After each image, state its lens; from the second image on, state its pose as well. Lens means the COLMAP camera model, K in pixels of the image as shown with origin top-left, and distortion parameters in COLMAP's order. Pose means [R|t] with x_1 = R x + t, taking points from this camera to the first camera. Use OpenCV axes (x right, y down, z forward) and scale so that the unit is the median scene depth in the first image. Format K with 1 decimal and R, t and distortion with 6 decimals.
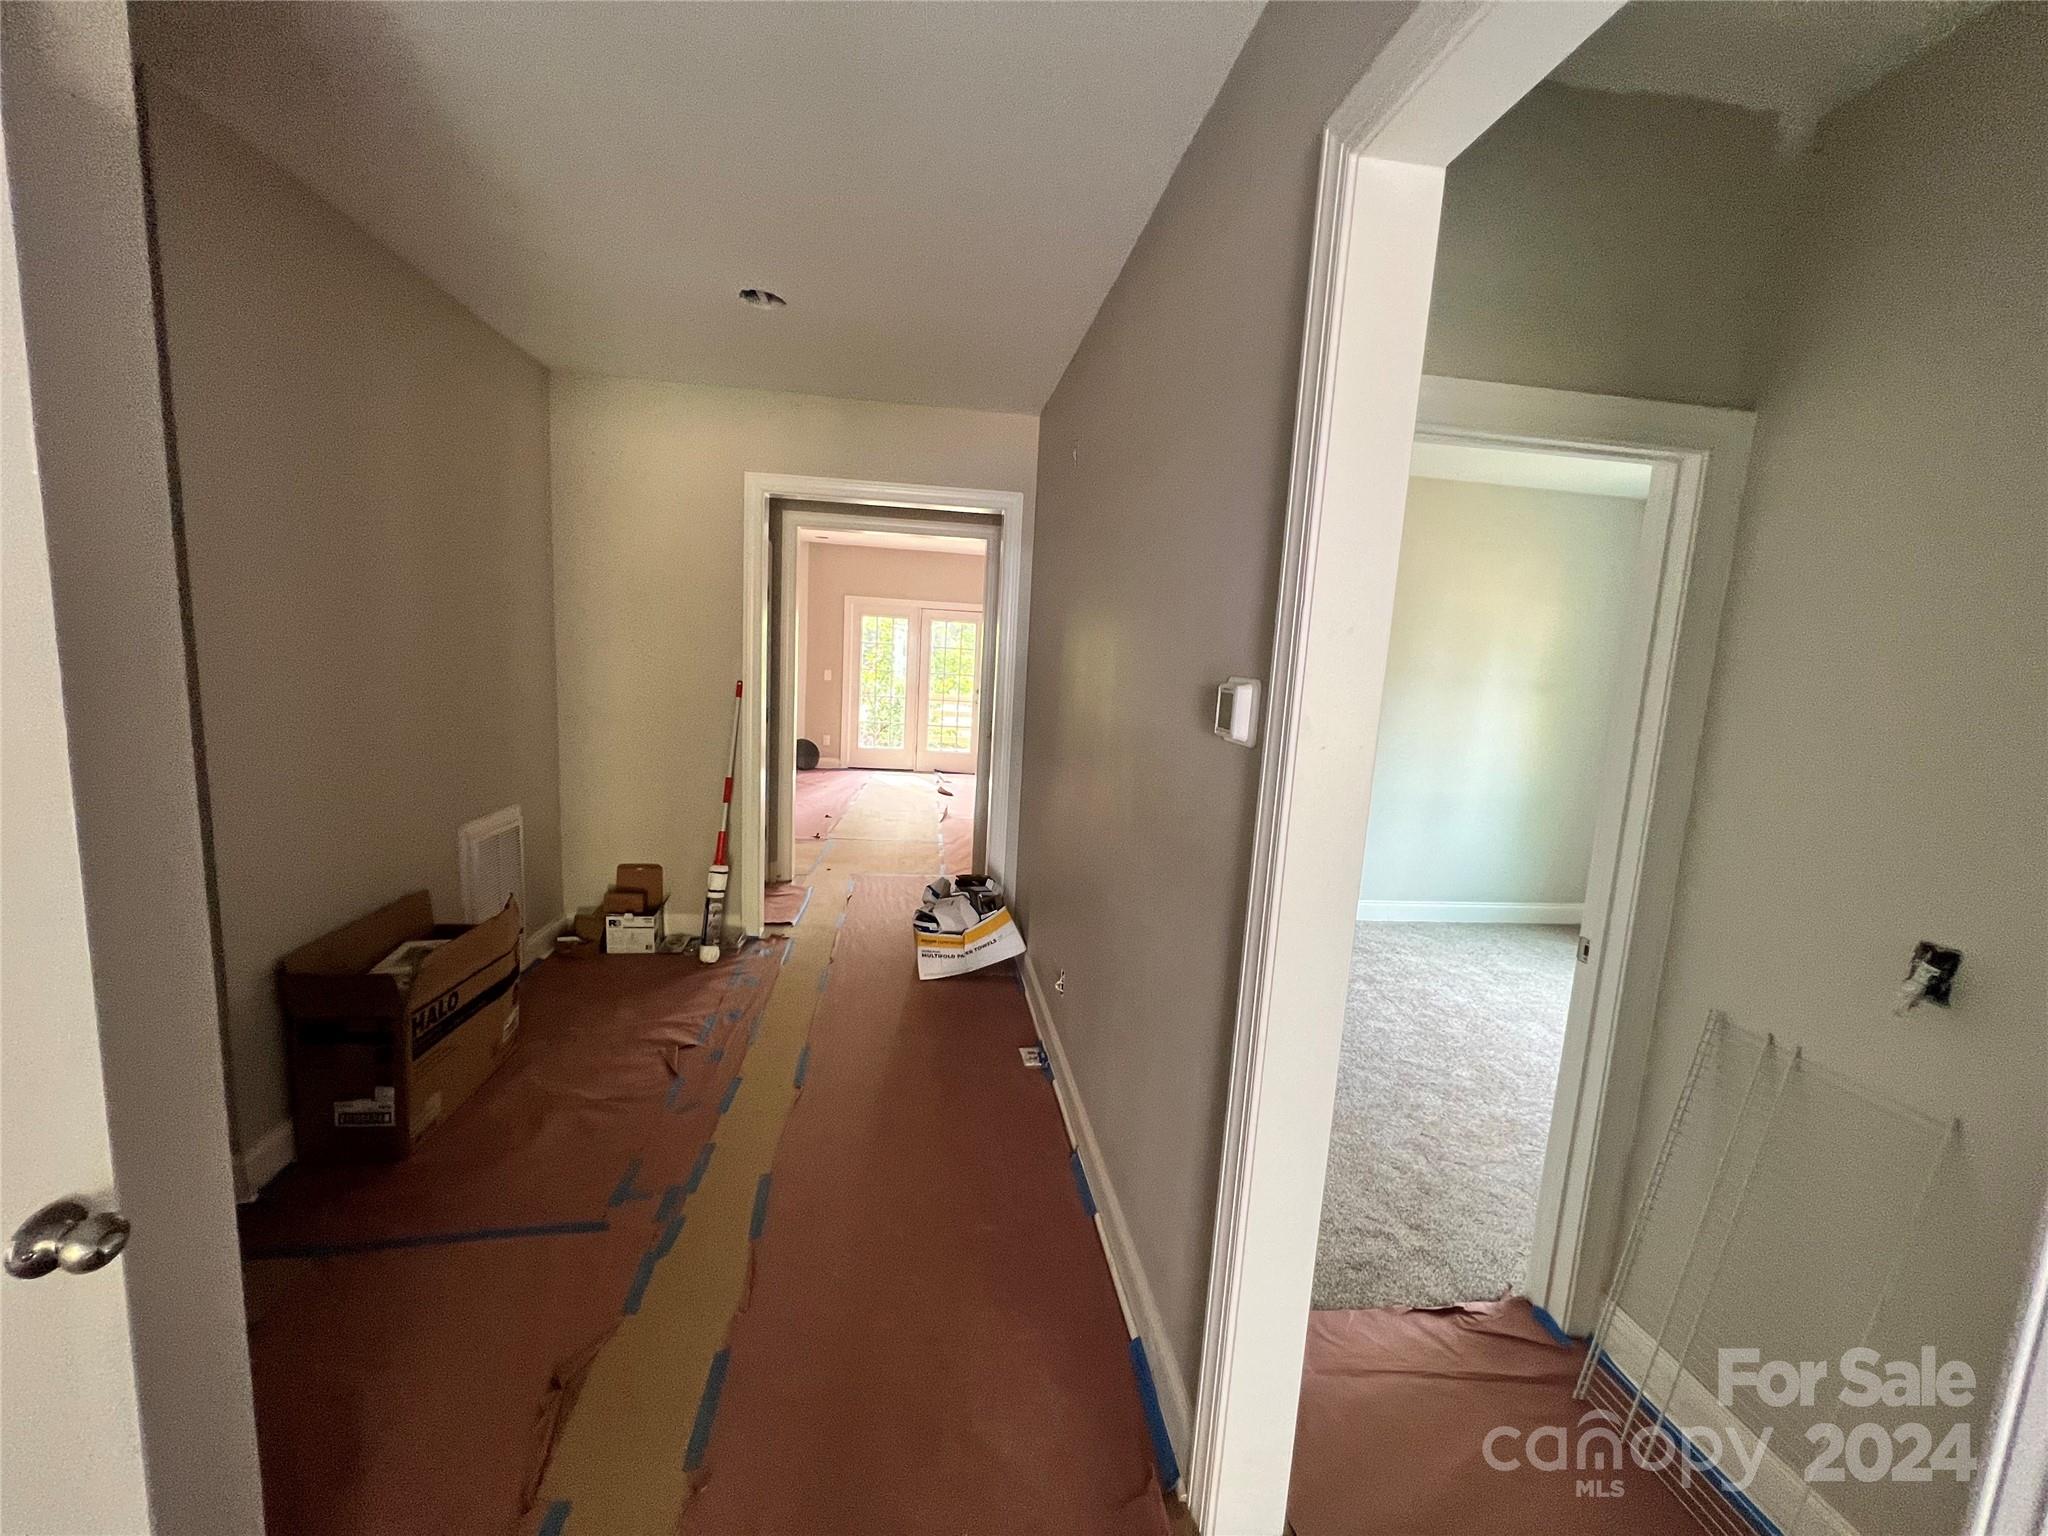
lens RADIAL K [[819.5, 0, 1023.8], [0, 819.5, 768.5], [0, 0, 1]] dist [-0.006026, 0.002012]
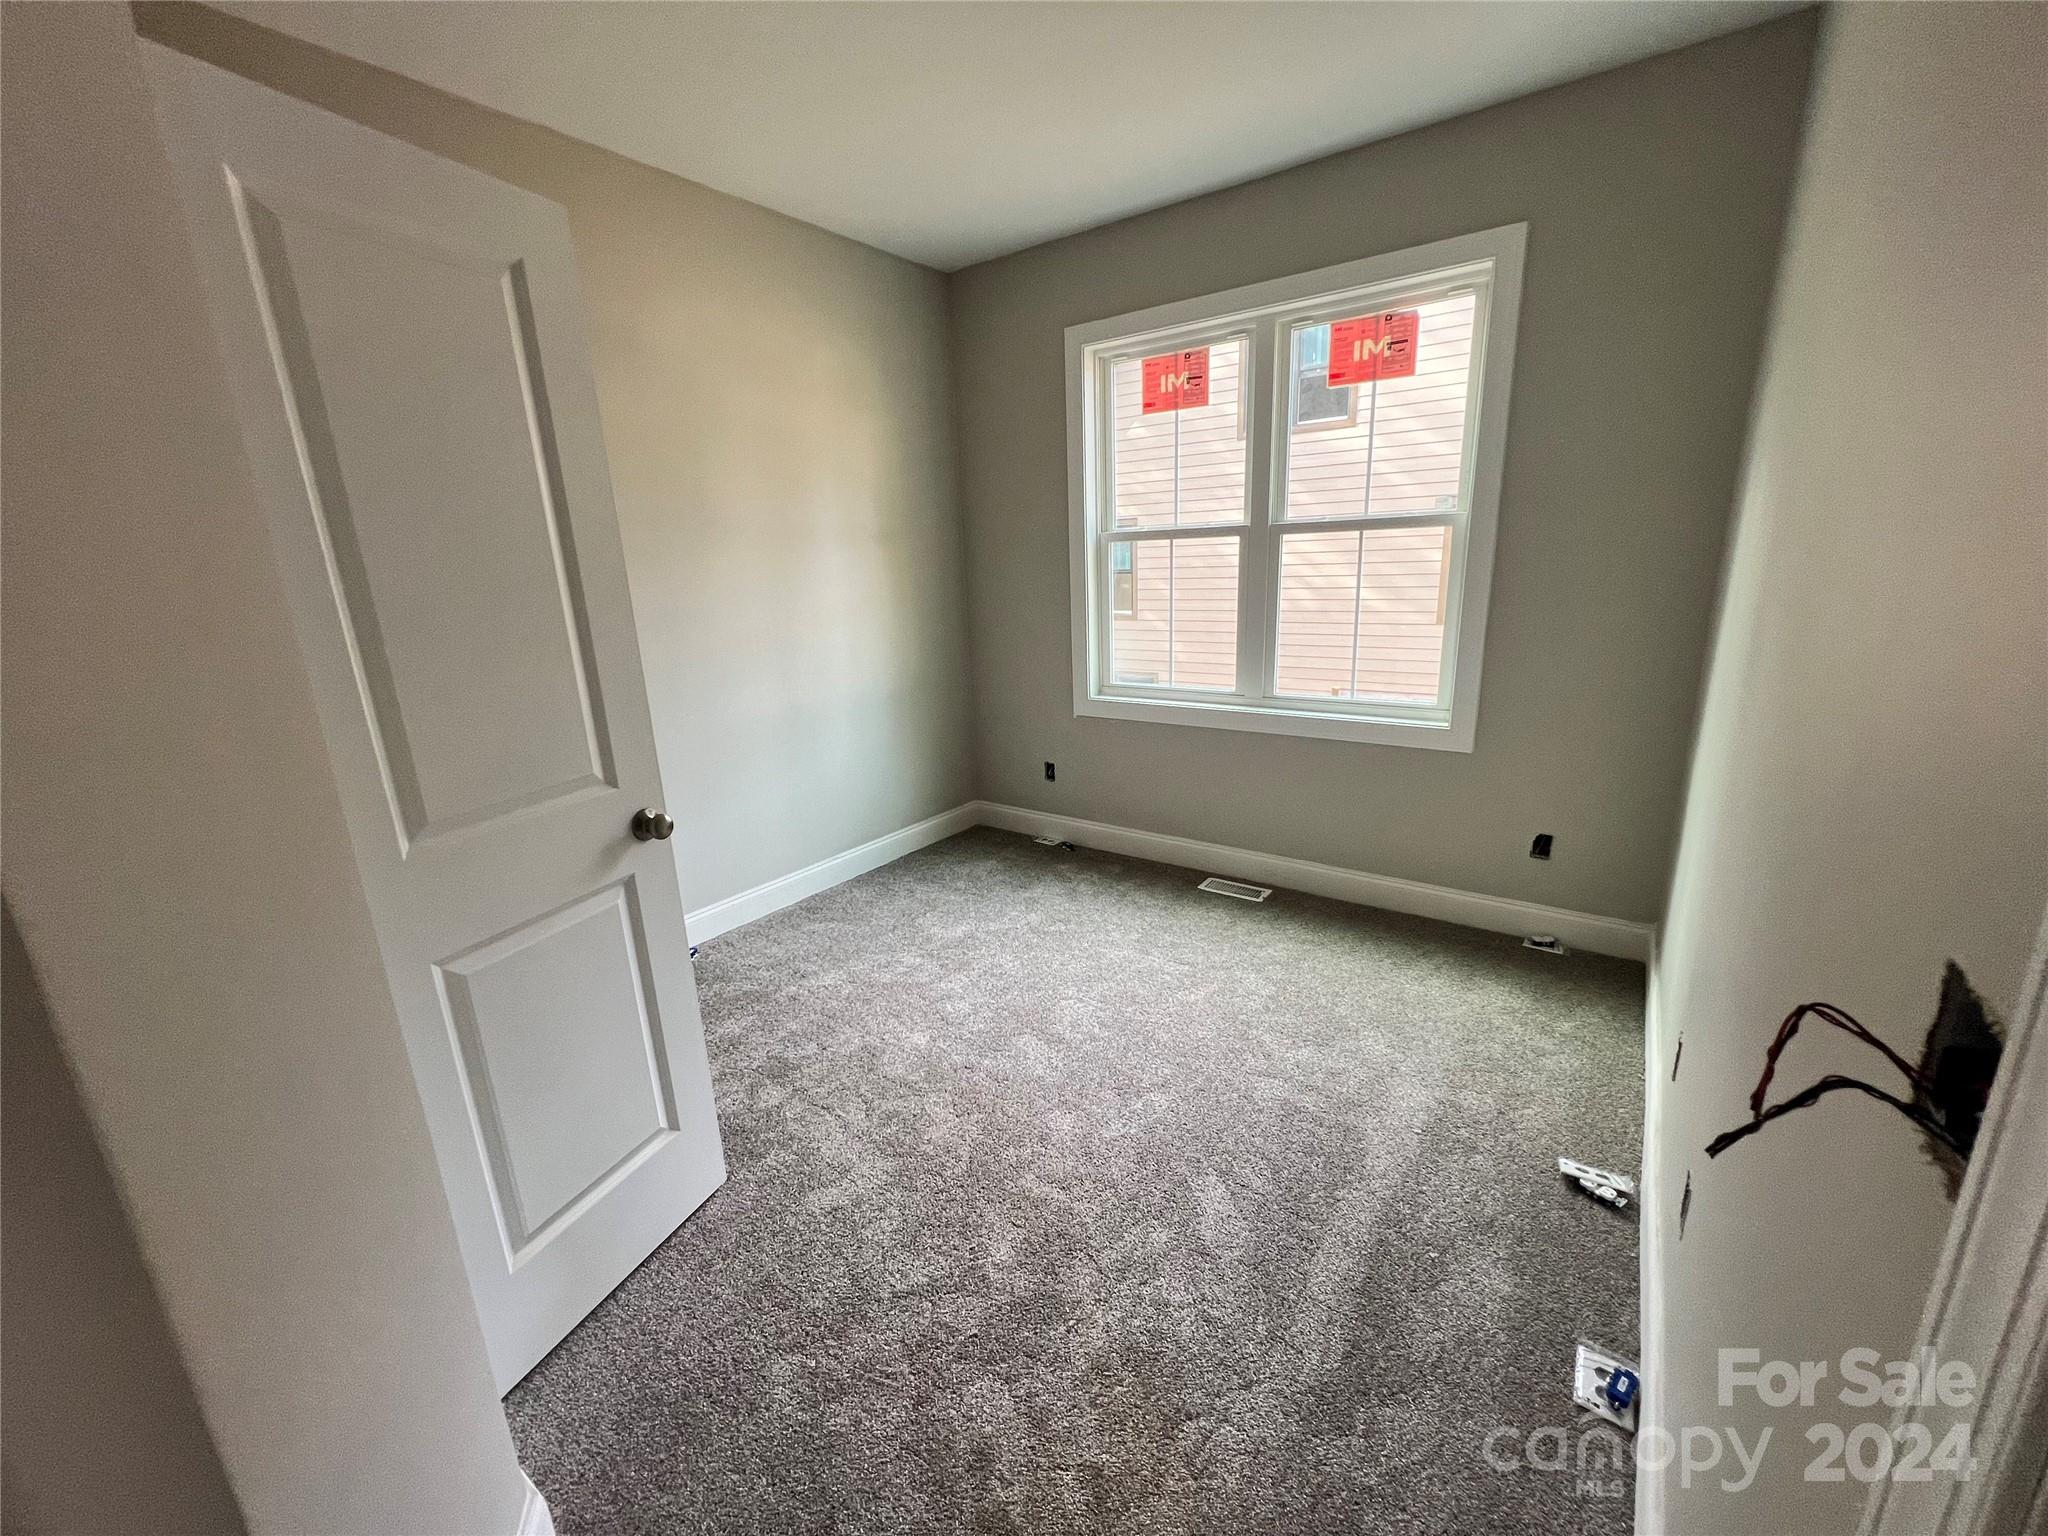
lens RADIAL K [[819.5, 0, 1024.1], [0, 819.5, 767.1], [0, 0, 1]] dist [-0.006026, 0.002012]
pose [[0.690279, -0.263050, 0.674033, 0.211545], [0.179014, 0.964699, 0.193157, -0.024869], [-0.701049, -0.012671, 0.713001, 0.477827]]
